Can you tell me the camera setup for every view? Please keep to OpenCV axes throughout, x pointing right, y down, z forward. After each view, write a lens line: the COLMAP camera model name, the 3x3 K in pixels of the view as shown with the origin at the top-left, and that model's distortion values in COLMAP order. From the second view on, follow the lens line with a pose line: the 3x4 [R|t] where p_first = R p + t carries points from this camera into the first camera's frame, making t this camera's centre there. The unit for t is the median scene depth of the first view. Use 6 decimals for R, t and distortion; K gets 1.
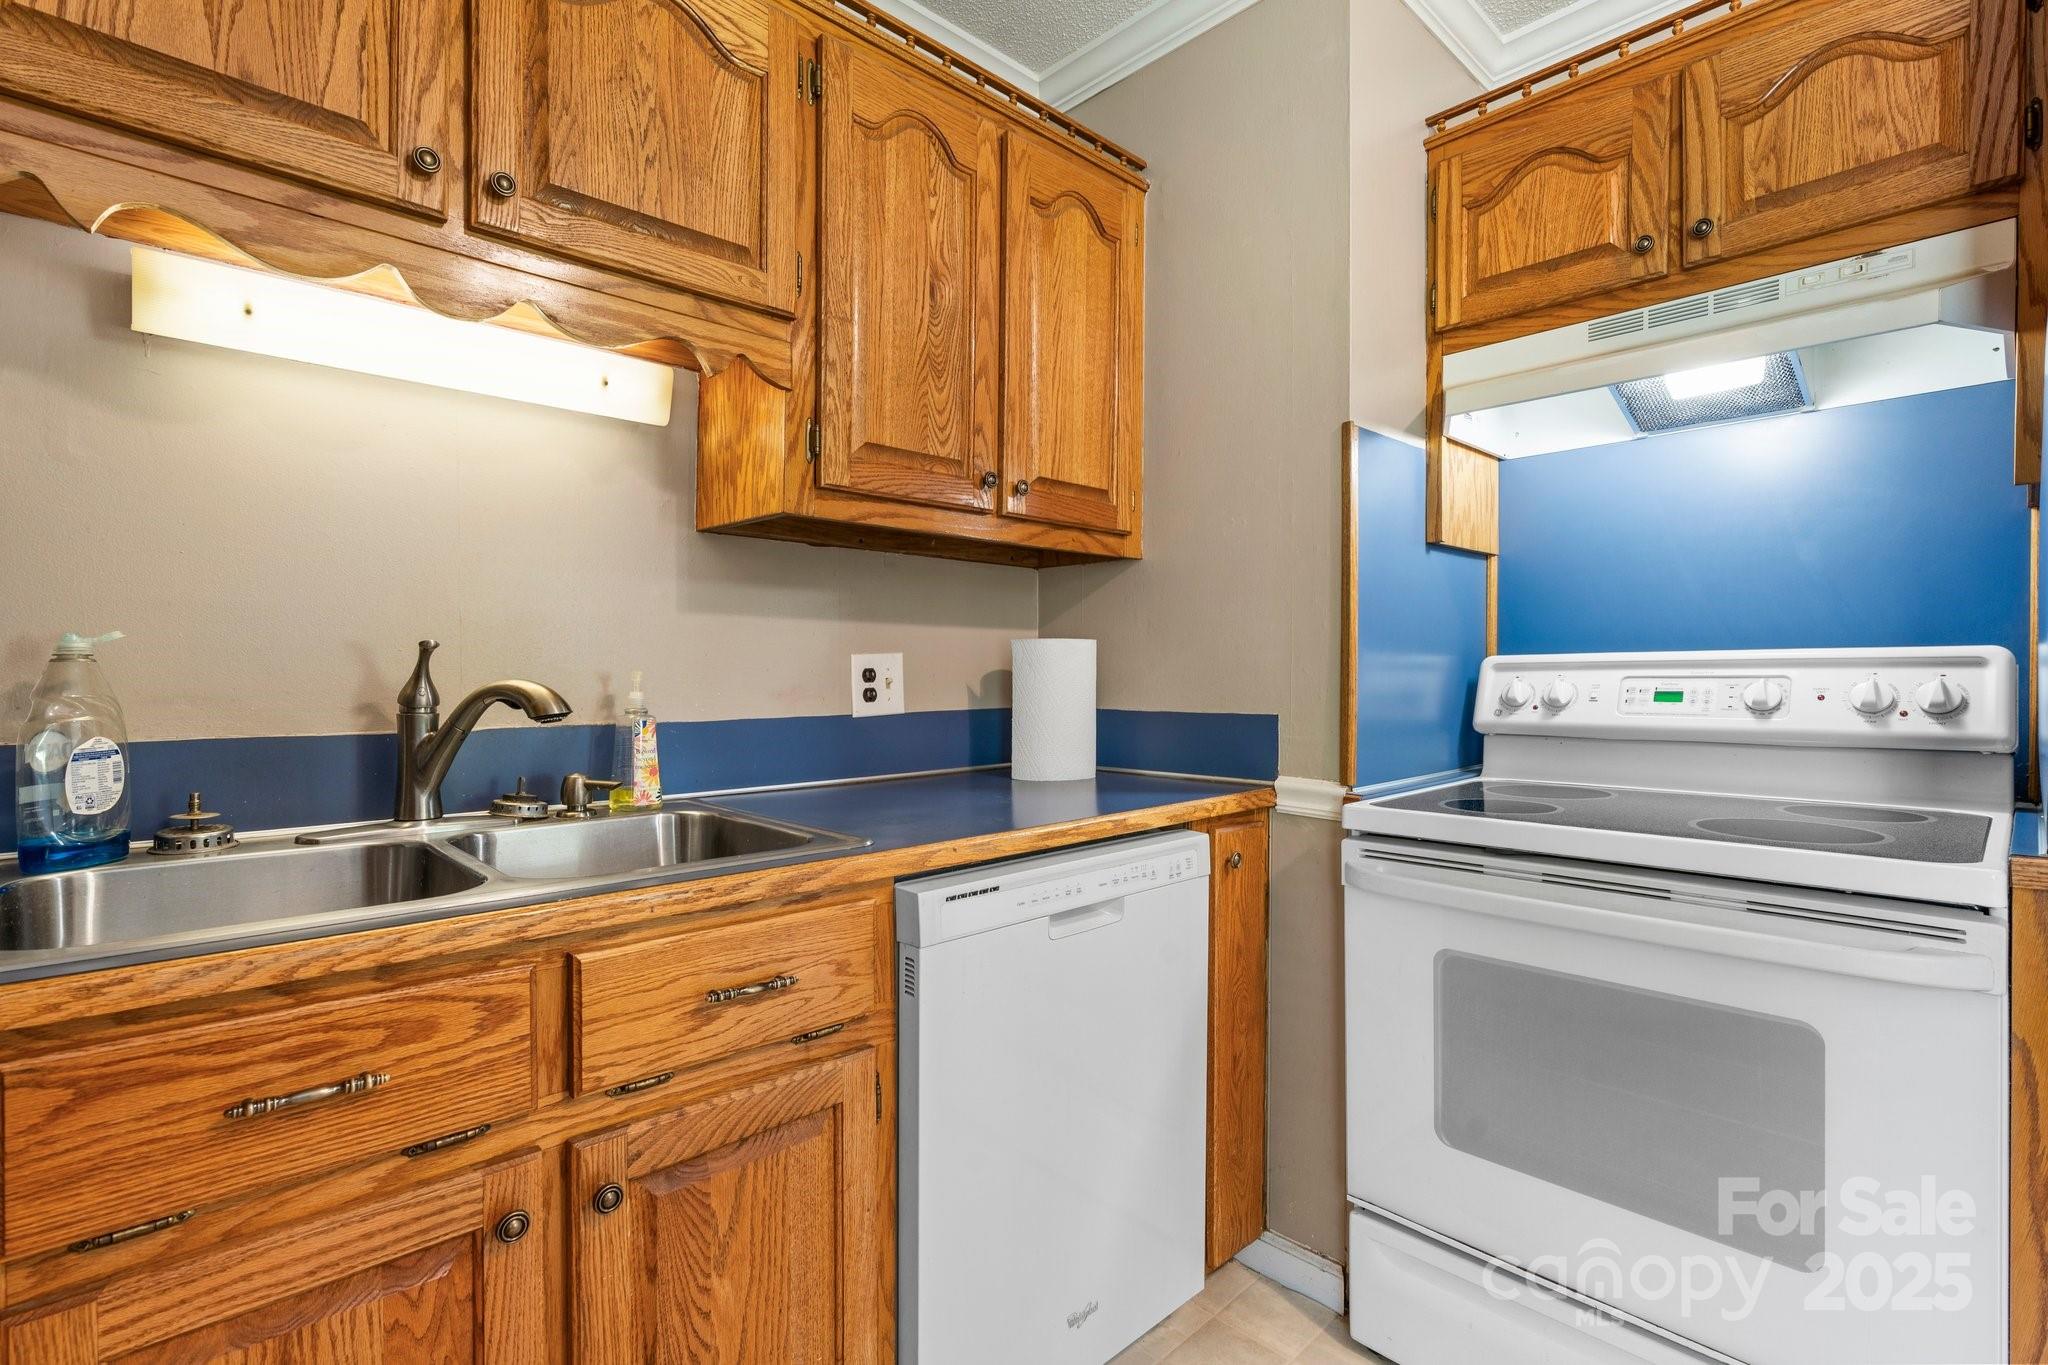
lens RADIAL K [[949.5, 0, 1006.5], [0, 949.5, 686.3], [0, 0, 1]] dist [-0.004811, 0.000260]
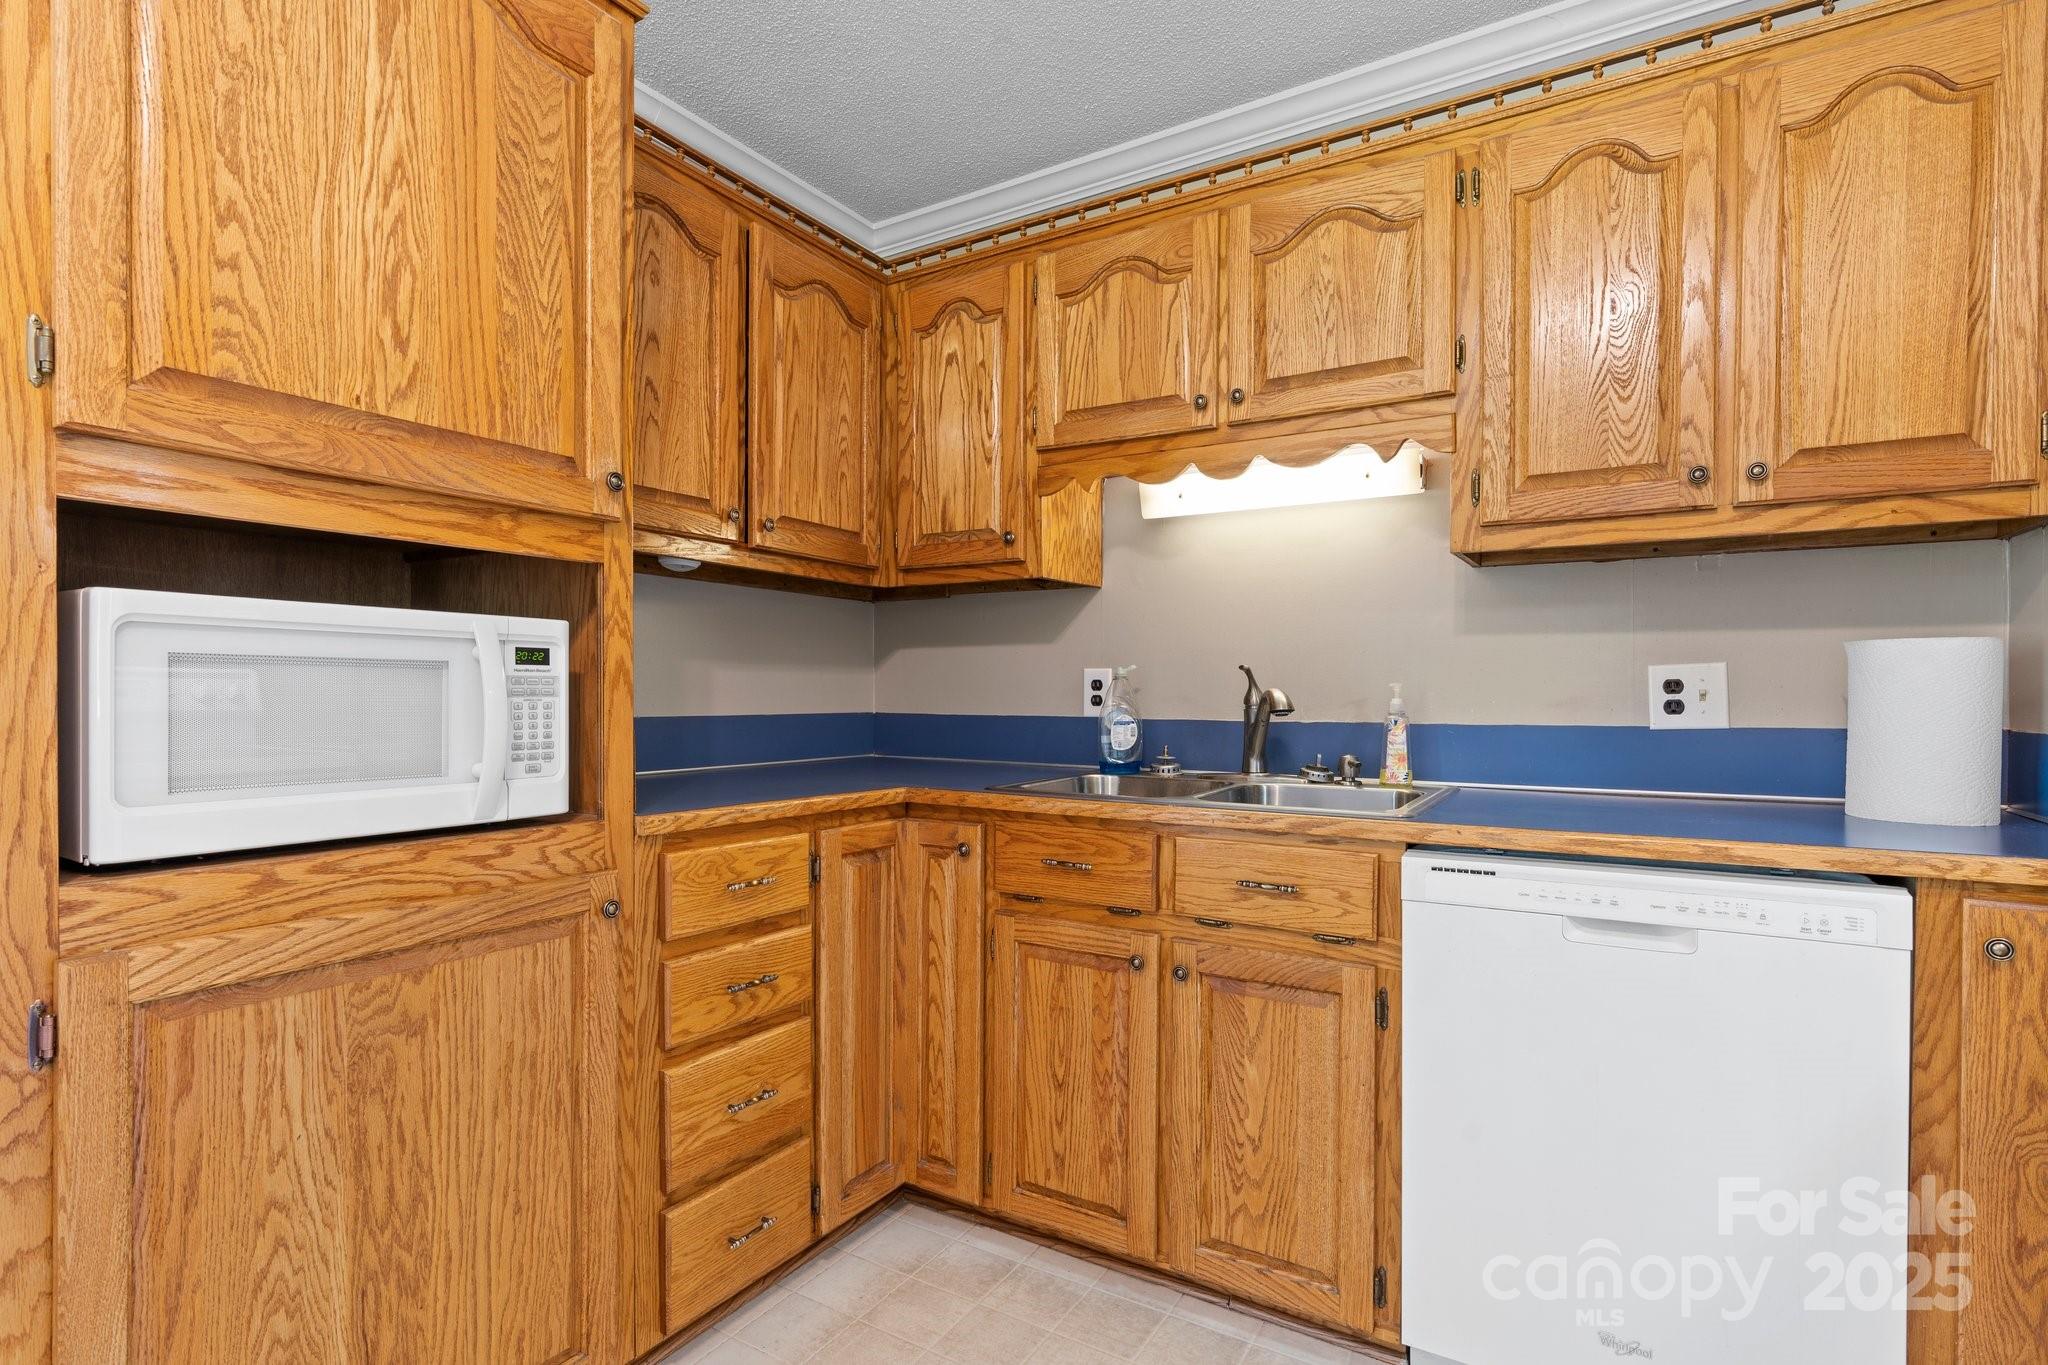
lens RADIAL K [[1000.1, 0, 1011.2], [0, 1000.1, 704.4], [0, 0, 1]] dist [-0.004687, 0.000065]
pose [[0.257689, 0.014306, -0.966122, 0.915419], [-0.013820, 0.999843, 0.011120, 0.006152], [0.966129, 0.010487, 0.257846, 0.128702]]
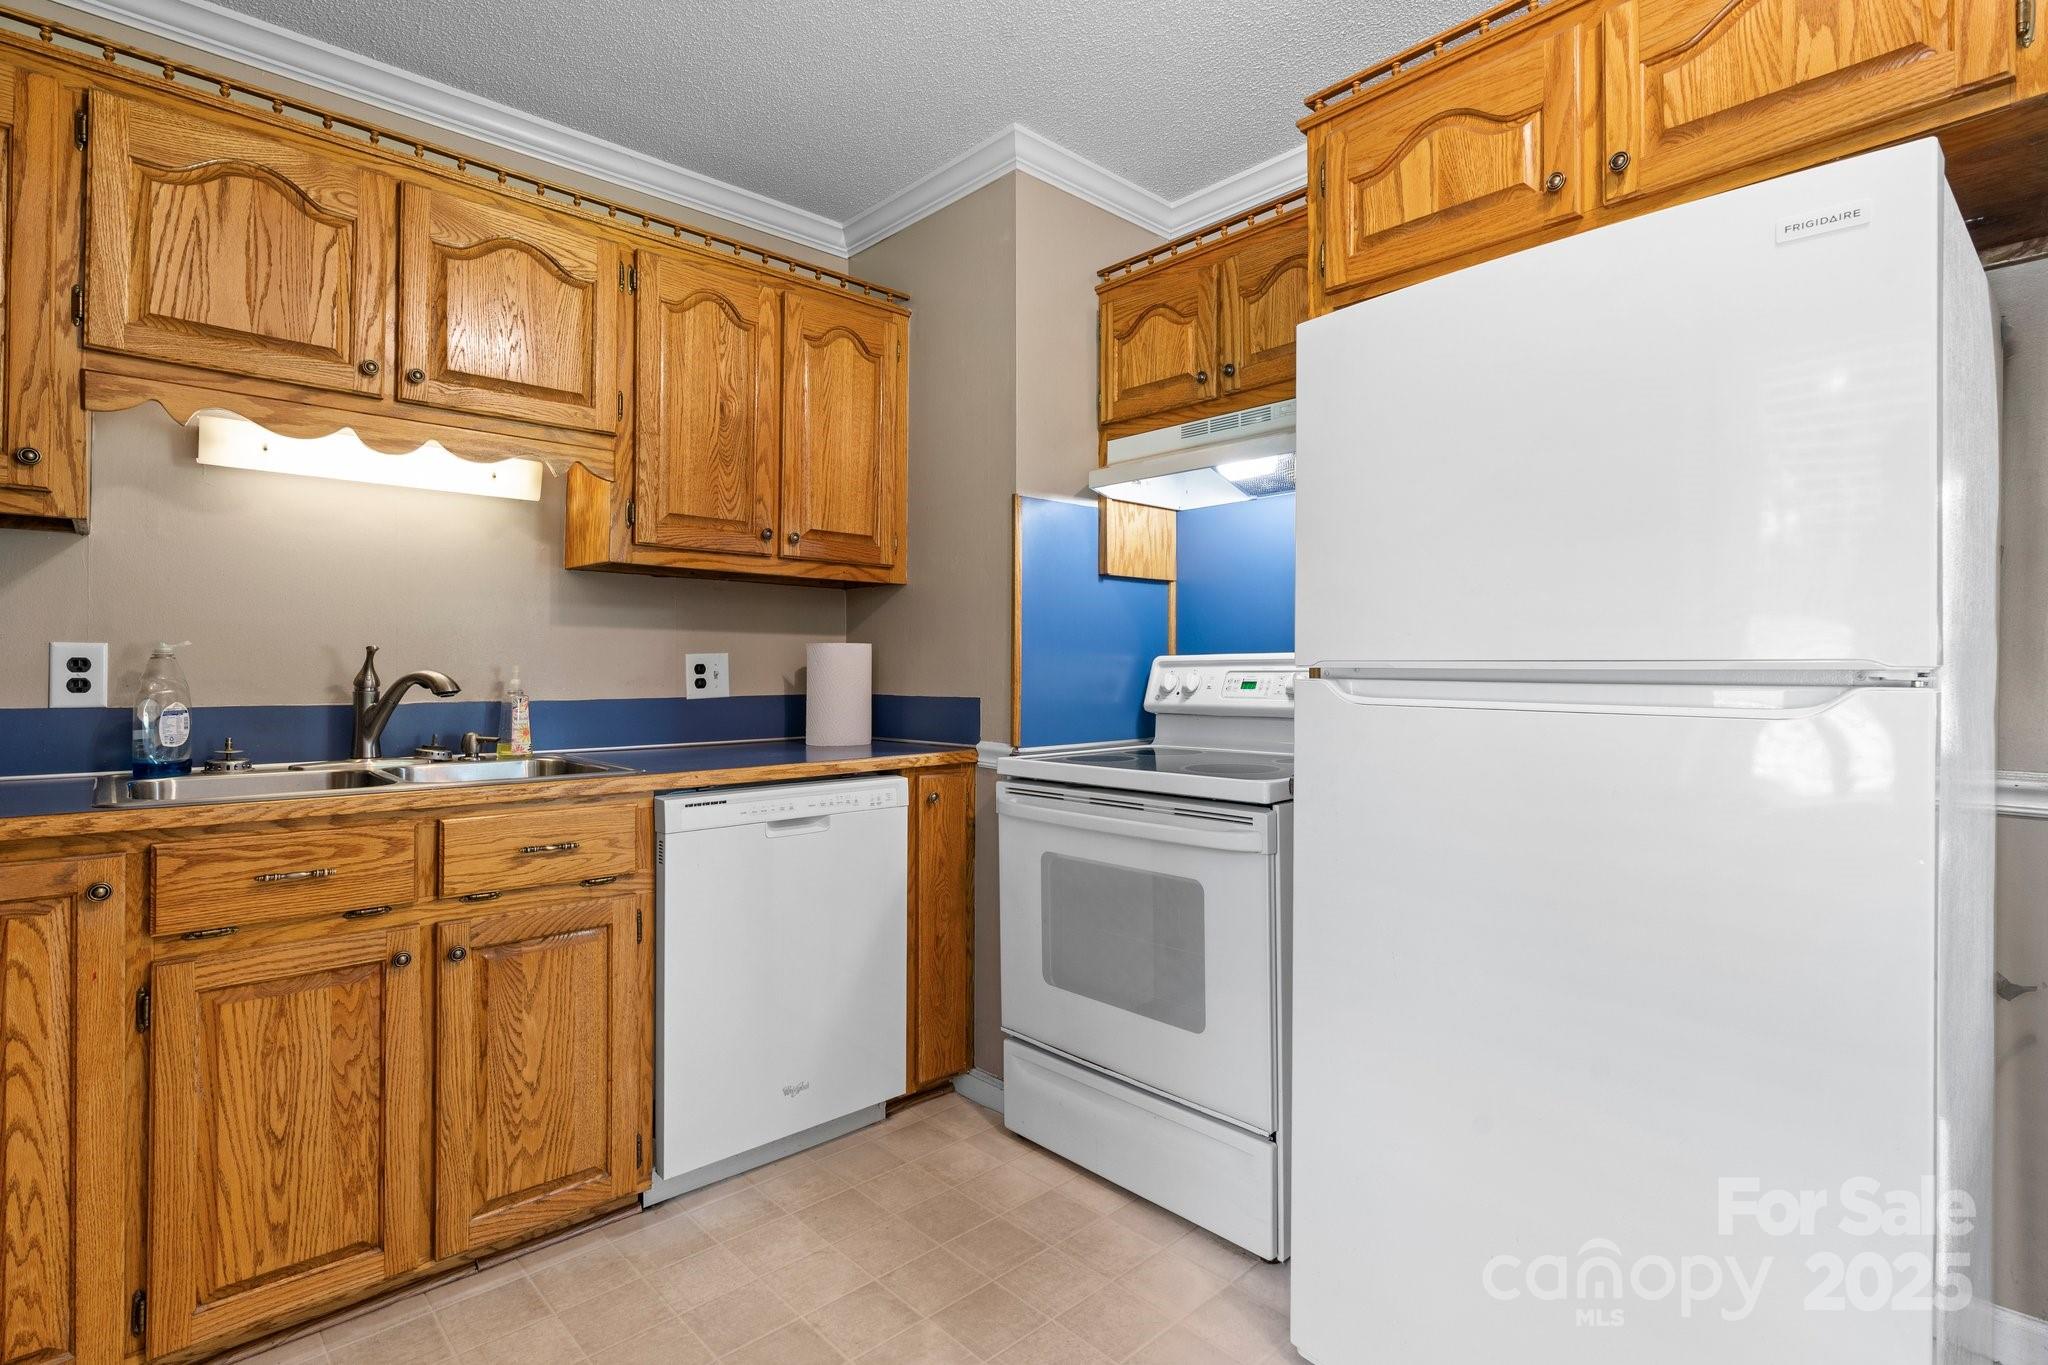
lens RADIAL K [[1000.1, 0, 1017.8], [0, 1000.1, 667.3], [0, 0, 1]] dist [-0.004687, 0.000065]
pose [[0.999953, 0.002369, -0.009415, 0.461731], [-0.002530, 0.999849, -0.017170, 0.013254], [0.009373, 0.017193, 0.999808, -0.629163]]
